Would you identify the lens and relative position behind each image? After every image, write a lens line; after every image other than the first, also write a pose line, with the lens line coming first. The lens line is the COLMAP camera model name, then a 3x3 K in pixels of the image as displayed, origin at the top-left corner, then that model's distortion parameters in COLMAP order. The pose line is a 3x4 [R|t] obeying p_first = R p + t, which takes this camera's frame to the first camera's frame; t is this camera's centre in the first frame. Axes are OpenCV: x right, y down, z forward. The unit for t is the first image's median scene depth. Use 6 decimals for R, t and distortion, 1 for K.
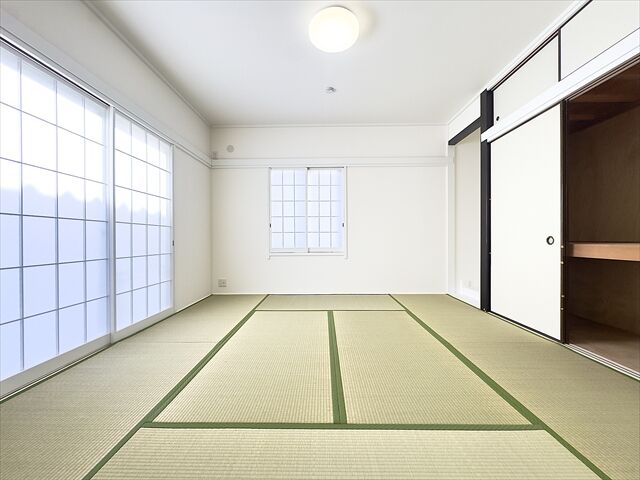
lens RADIAL K [[254.5, 0, 319.8], [0, 254.5, 237.9], [0, 0, 1]] dist [-0.004292, -0.001540]
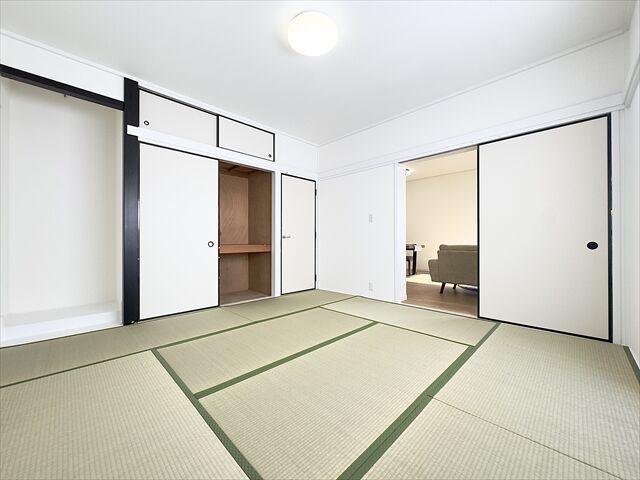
lens RADIAL K [[254.5, 0, 318.3], [0, 254.5, 240.4], [0, 0, 1]] dist [-0.004292, -0.001540]
pose [[-0.726781, 0.011722, 0.686770, -0.461065], [0.004655, 0.999915, -0.012140, 0.007121], [-0.686854, -0.005626, -0.726774, 1.231799]]
